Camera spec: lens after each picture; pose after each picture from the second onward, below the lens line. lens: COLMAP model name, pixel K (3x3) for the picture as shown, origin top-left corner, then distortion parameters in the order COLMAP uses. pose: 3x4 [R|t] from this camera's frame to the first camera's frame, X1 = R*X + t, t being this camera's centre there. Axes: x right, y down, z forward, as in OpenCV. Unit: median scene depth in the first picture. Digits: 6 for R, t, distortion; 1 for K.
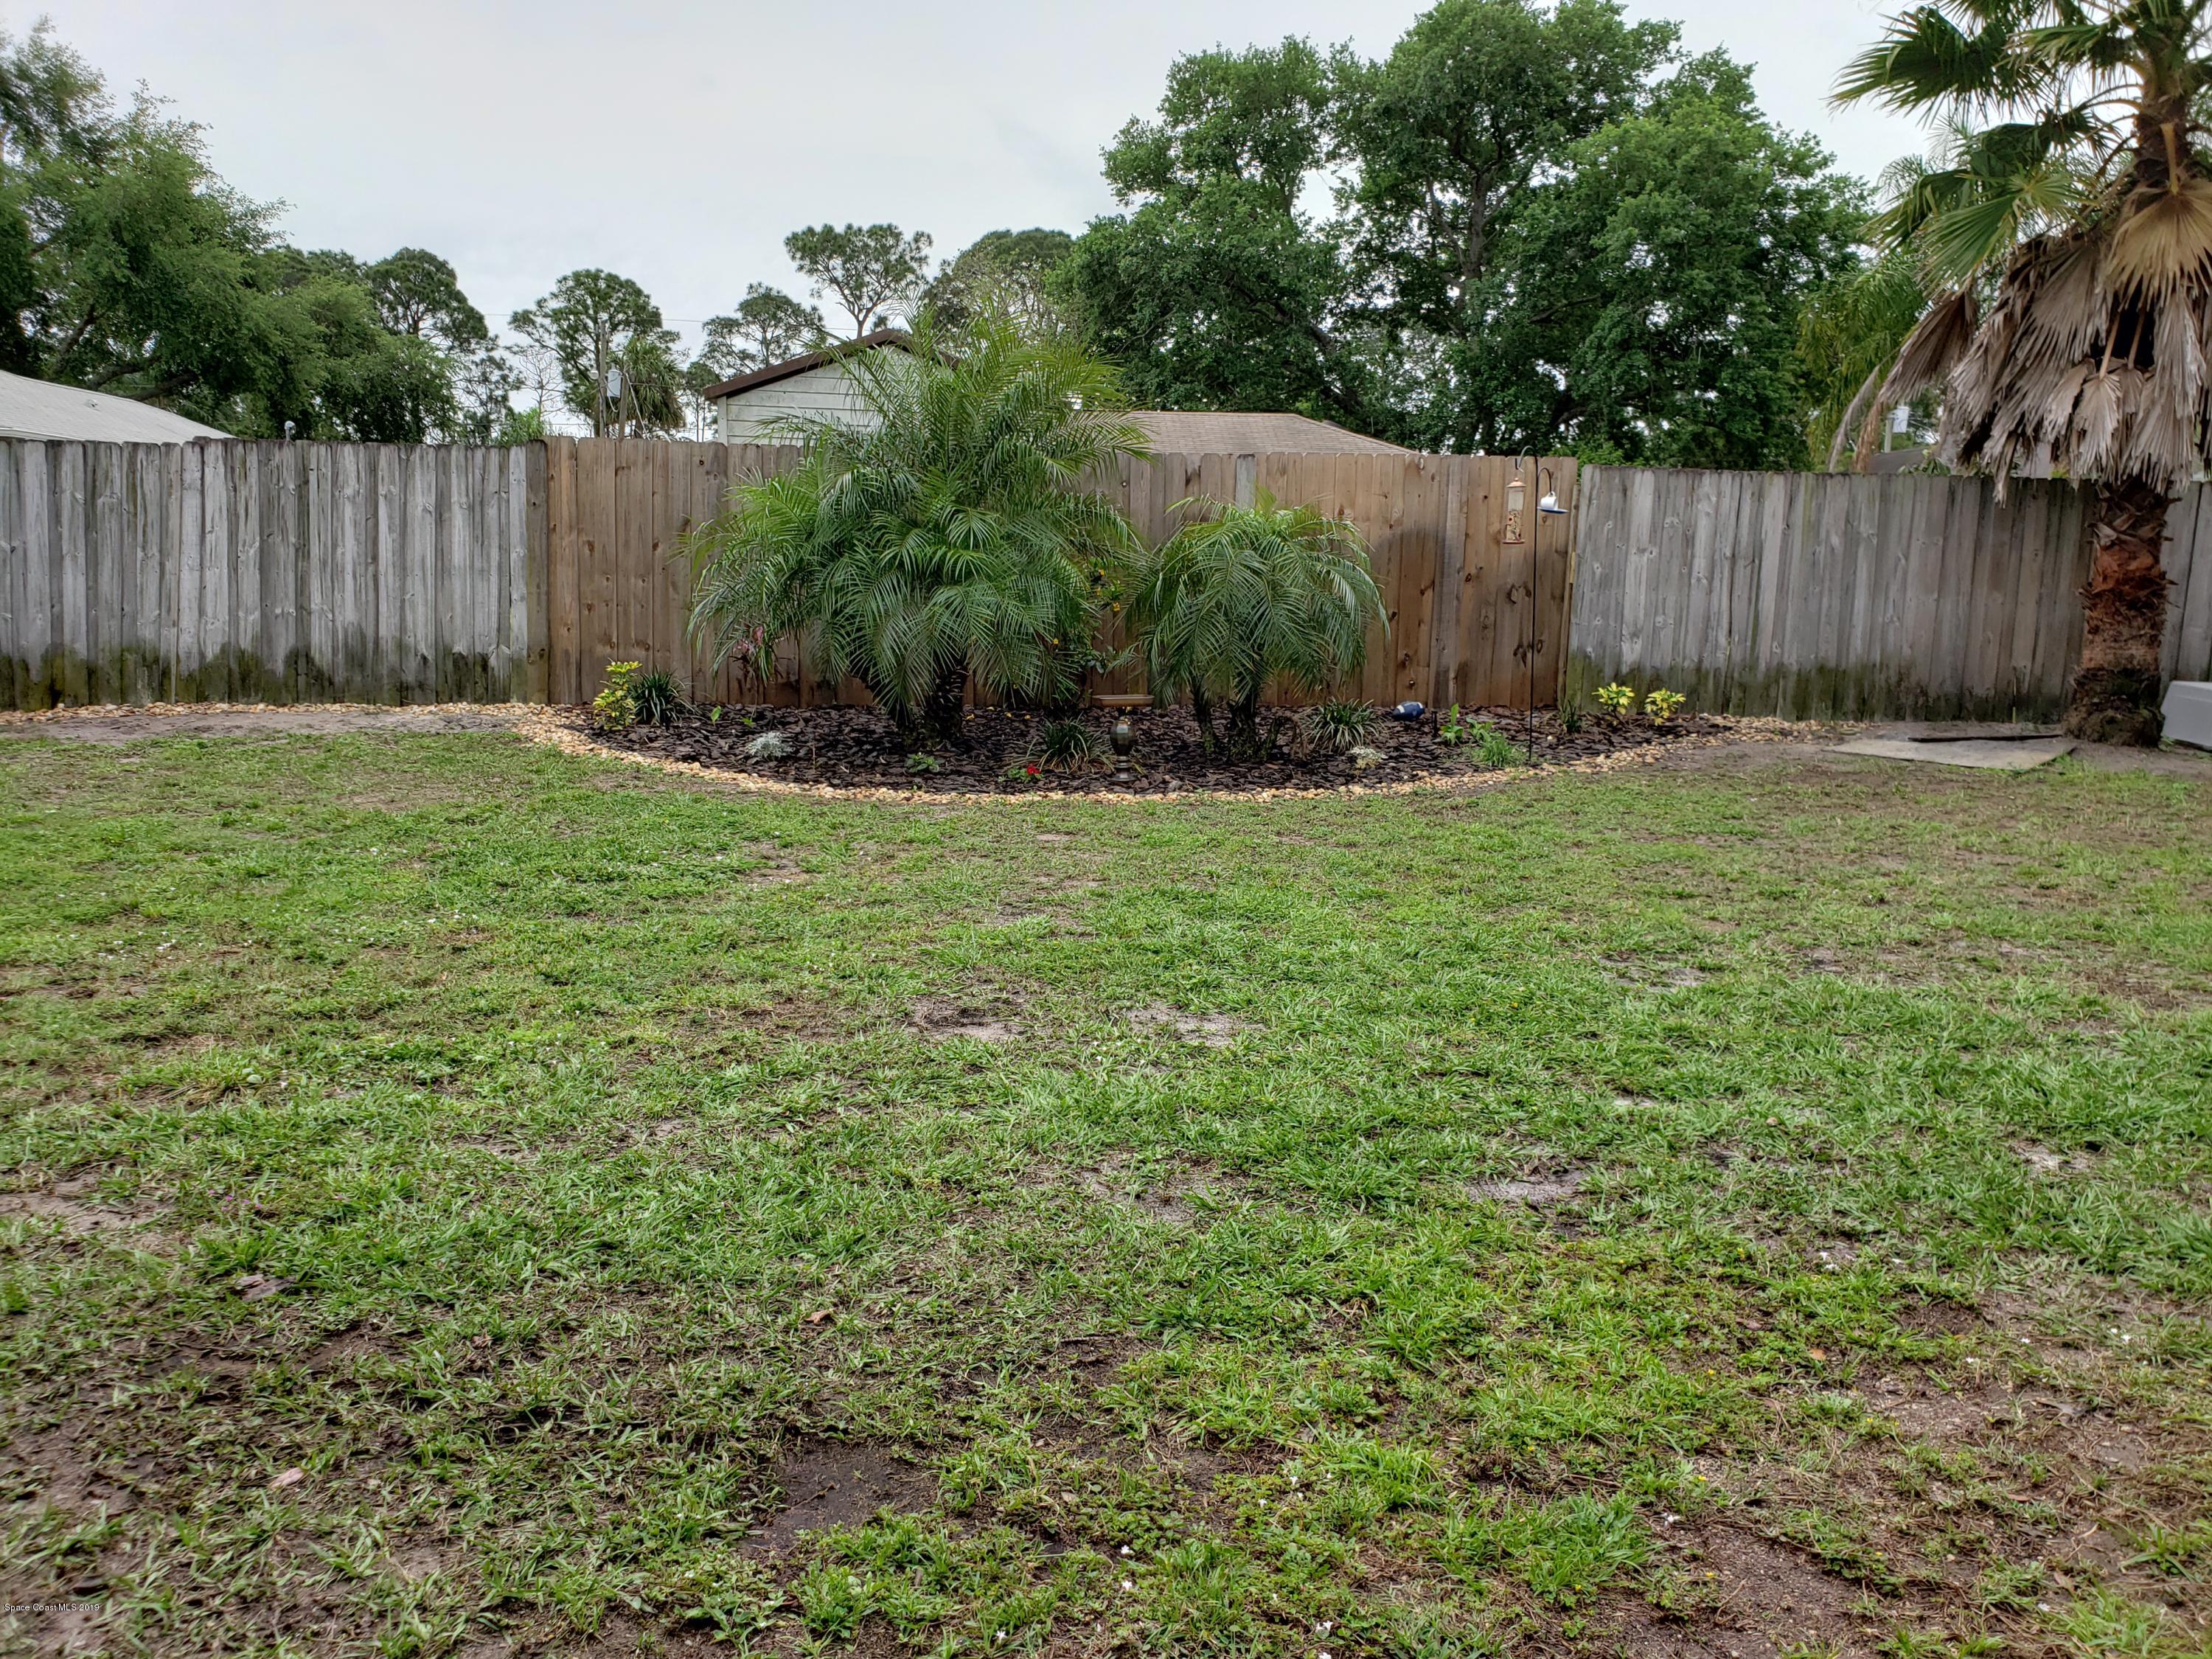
lens RADIAL K [[1719.4, 0, 1106.8], [0, 1719.4, 866.1], [0, 0, 1]] dist [0.015770, 0.010855]
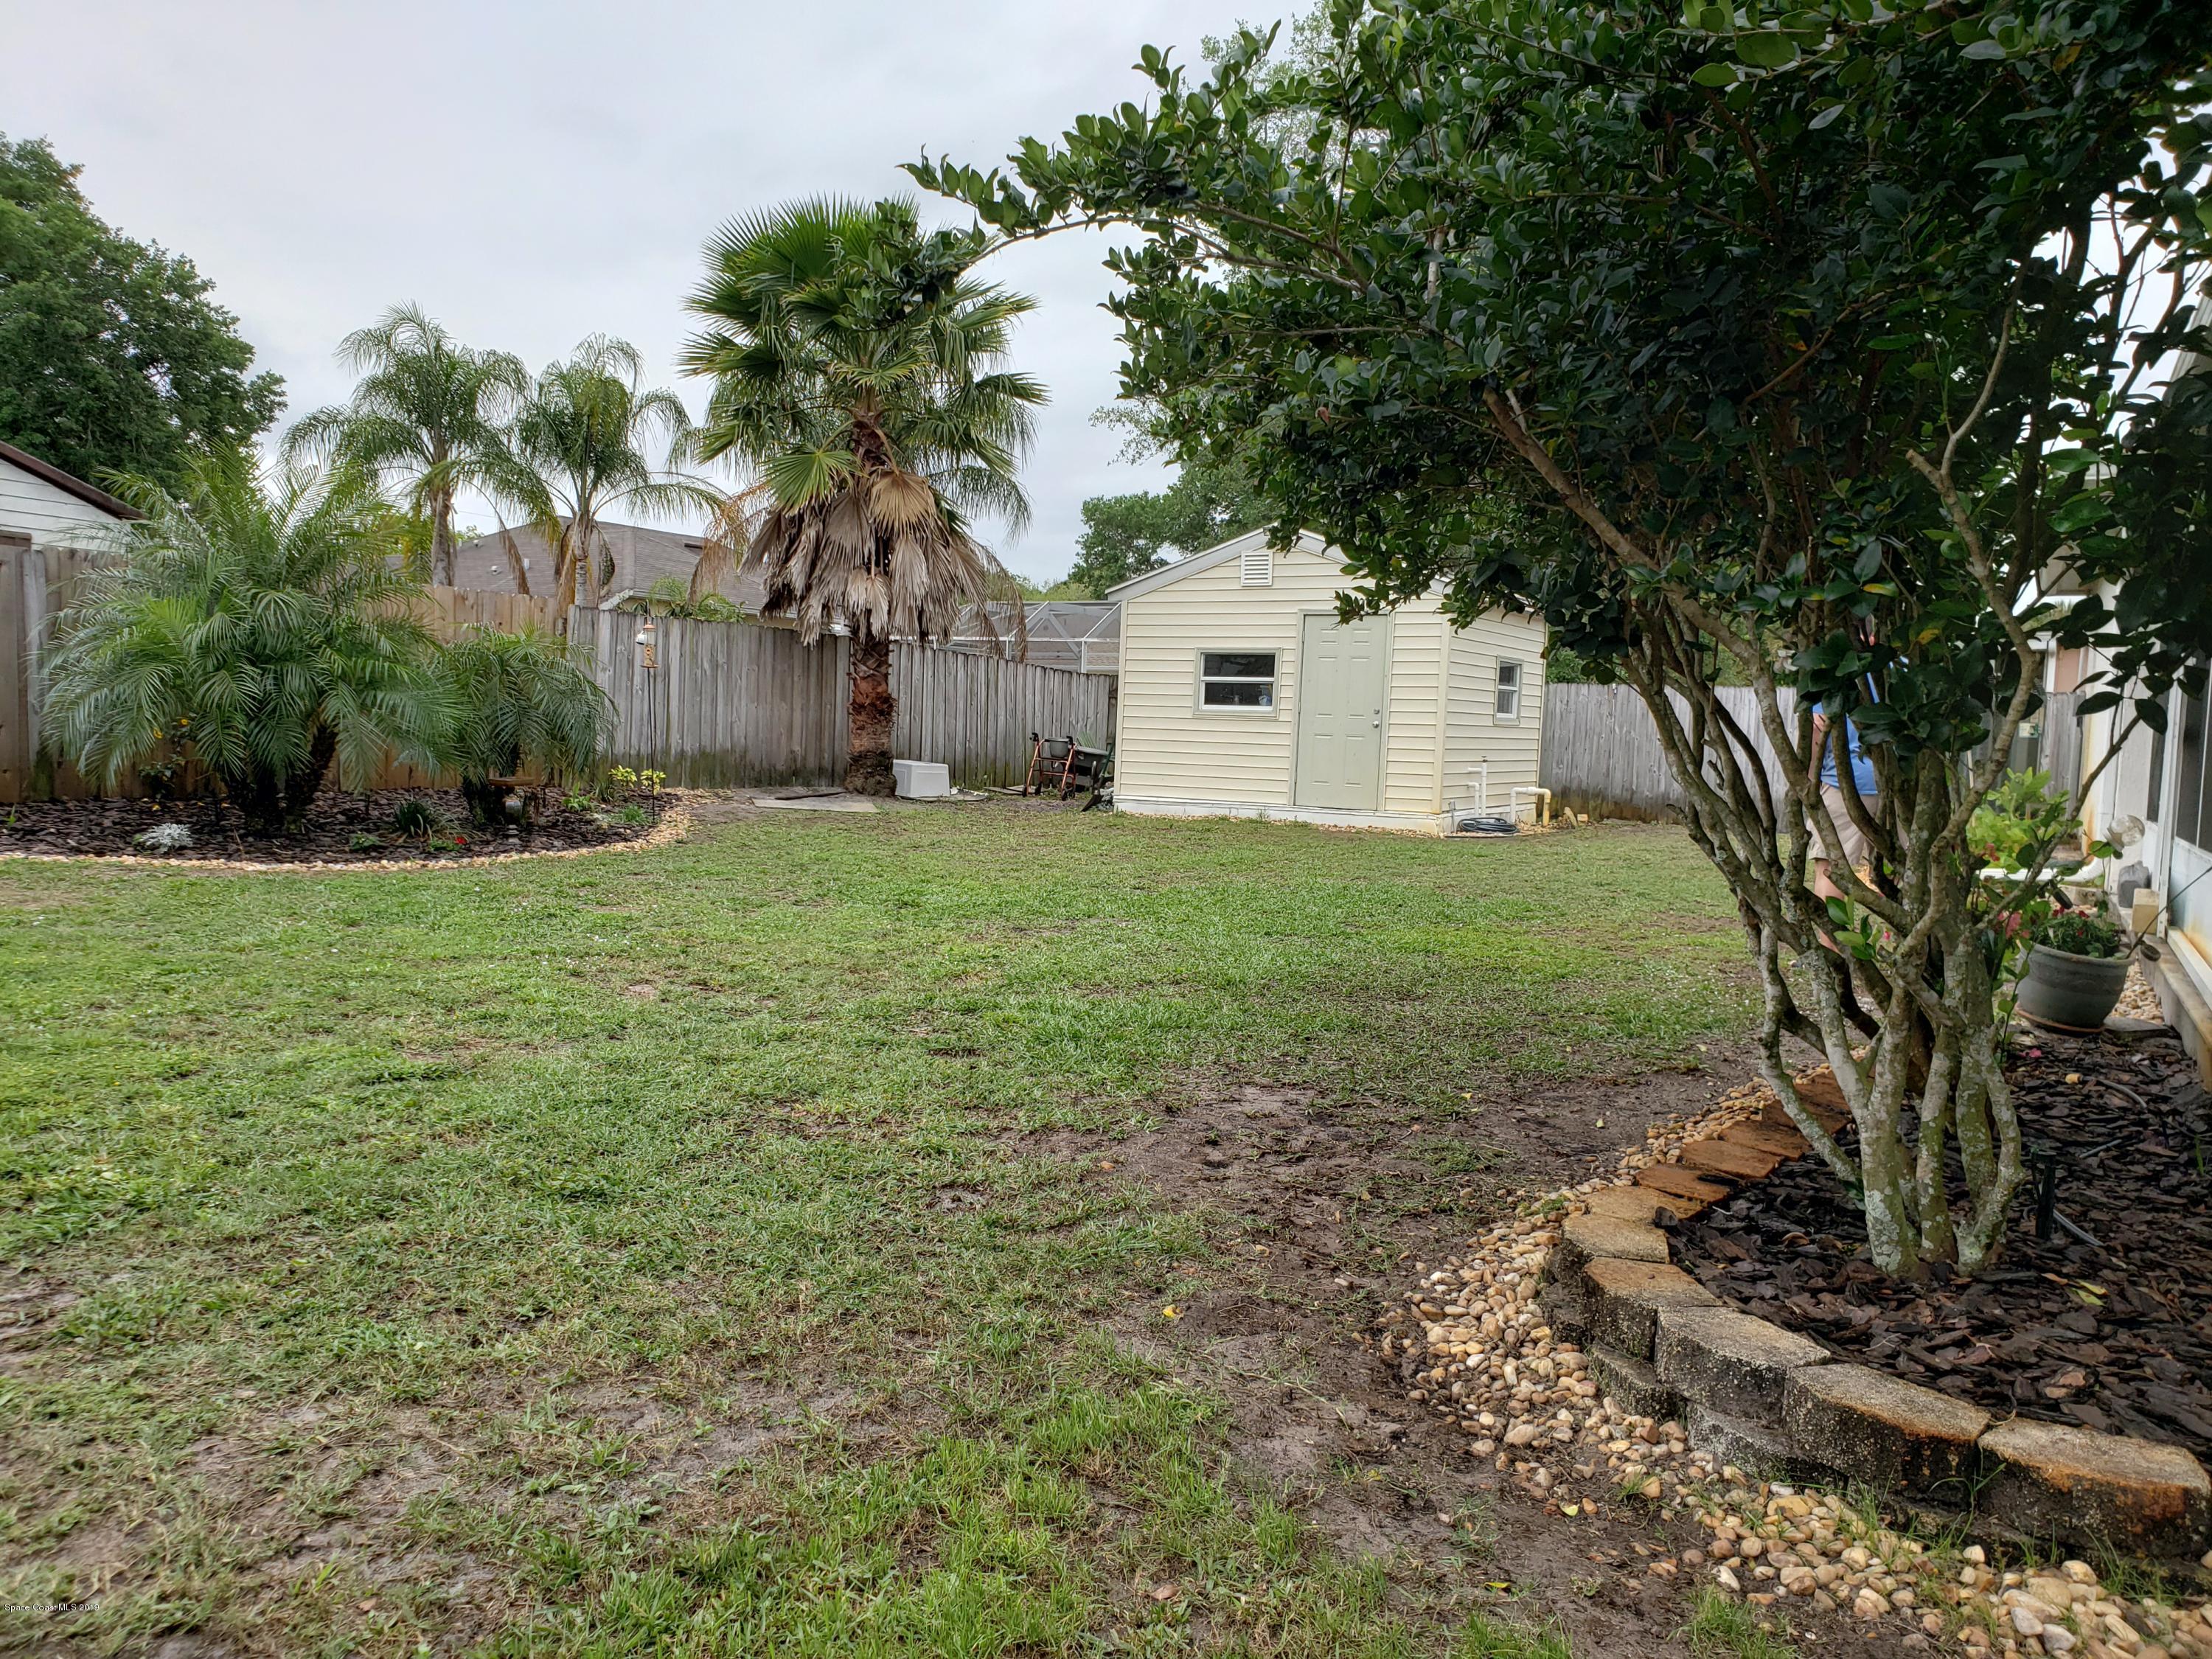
lens RADIAL K [[1719.4, 0, 1108.9], [0, 1719.4, 853.2], [0, 0, 1]] dist [0.015770, 0.010855]
pose [[0.542236, -0.064141, 0.837774, -0.646390], [0.112732, 0.993621, 0.003110, 0.002467], [-0.832629, 0.092757, 0.546008, -0.064798]]
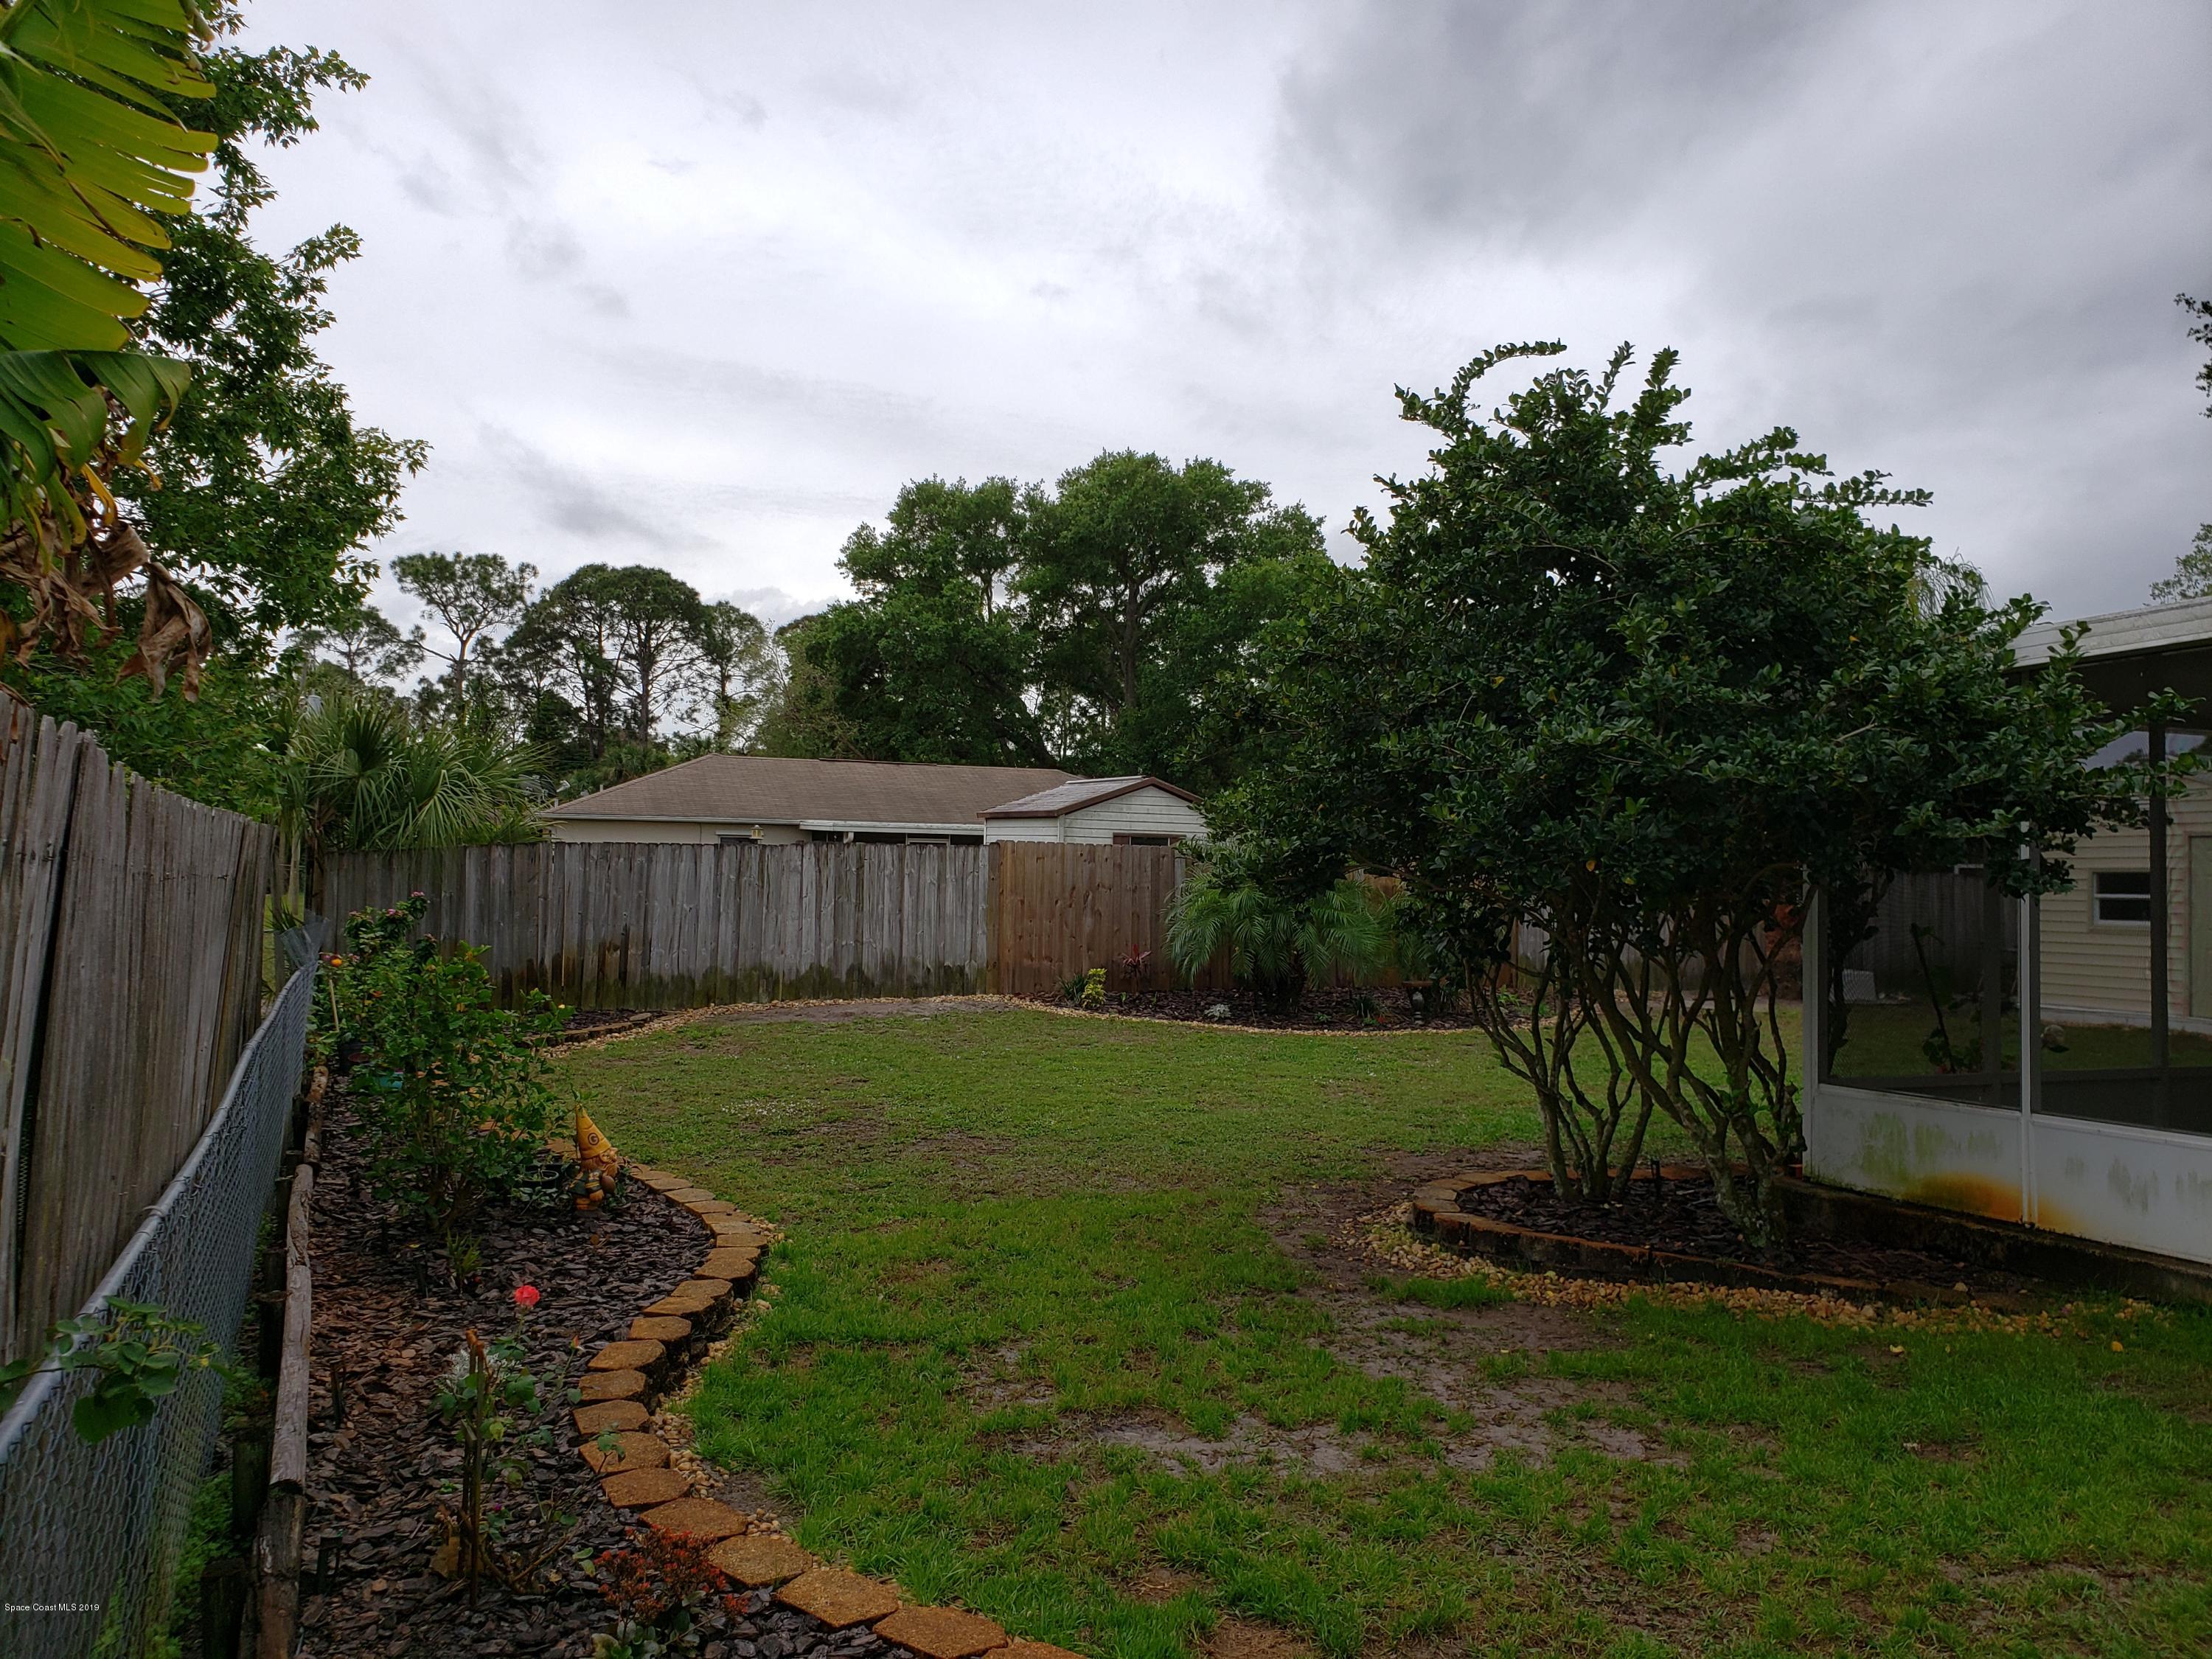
lens RADIAL K [[1719.4, 0, 1080.4], [0, 1719.4, 833.1], [0, 0, 1]] dist [0.015770, 0.010855]
pose [[0.956835, 0.004732, 0.290592, -0.741564], [0.049548, 0.982574, -0.179148, 0.056299], [-0.286376, 0.185813, 0.939927, -0.640175]]
